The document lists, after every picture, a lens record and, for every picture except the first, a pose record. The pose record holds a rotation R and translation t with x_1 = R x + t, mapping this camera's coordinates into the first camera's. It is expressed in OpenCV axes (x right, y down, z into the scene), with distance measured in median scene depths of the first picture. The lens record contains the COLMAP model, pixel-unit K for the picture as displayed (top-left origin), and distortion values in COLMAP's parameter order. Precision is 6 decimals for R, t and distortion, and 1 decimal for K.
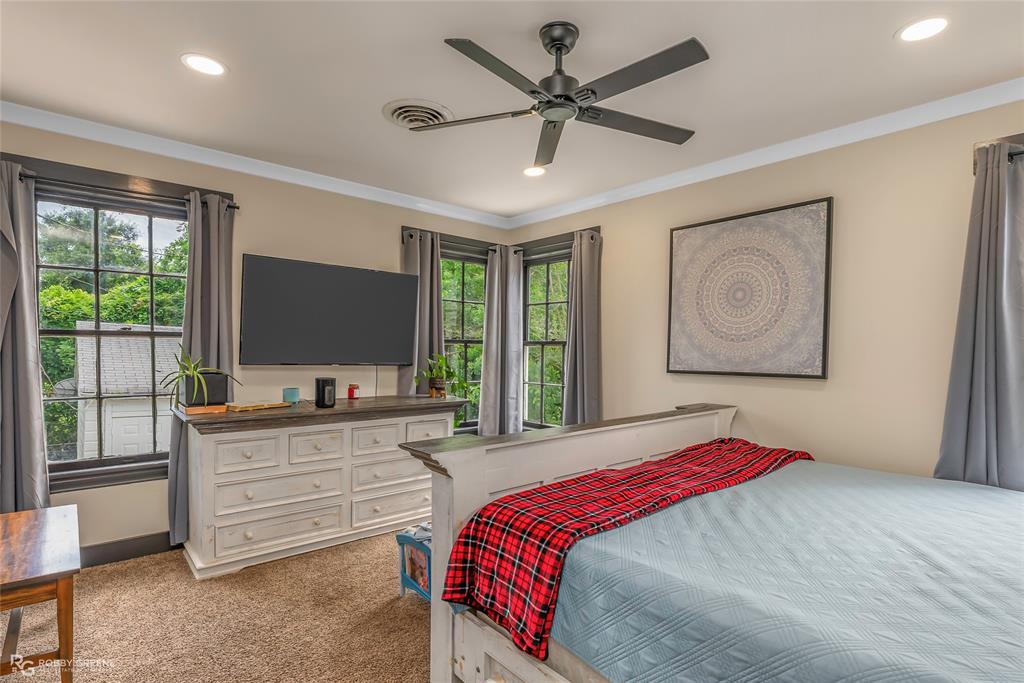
lens RADIAL K [[521.9, 0, 513.3], [0, 521.9, 344.3], [0, 0, 1]] dist [-0.000666, 0.001274]
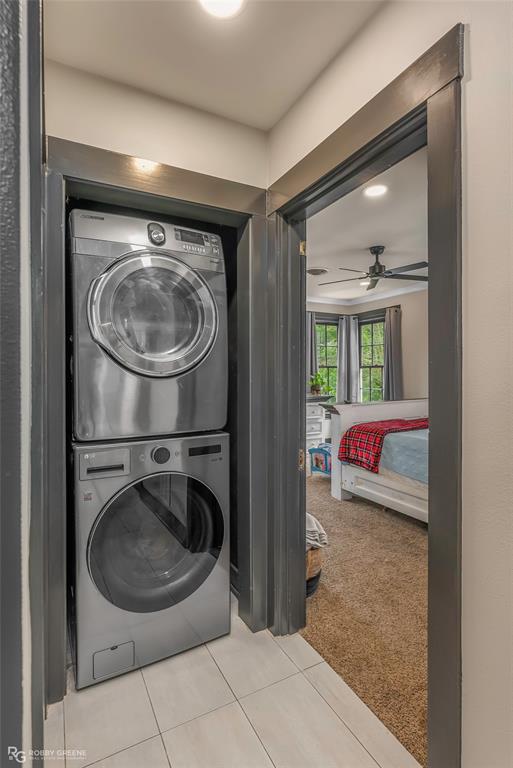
lens RADIAL K [[391.4, 0, 252.0], [0, 391.4, 366.9], [0, 0, 1]] dist [-0.000666, 0.001274]
pose [[0.974269, -0.022550, -0.224257, -0.047414], [0.019420, 0.999681, -0.016151, 0.014459], [0.224549, 0.011380, 0.974396, -0.519037]]
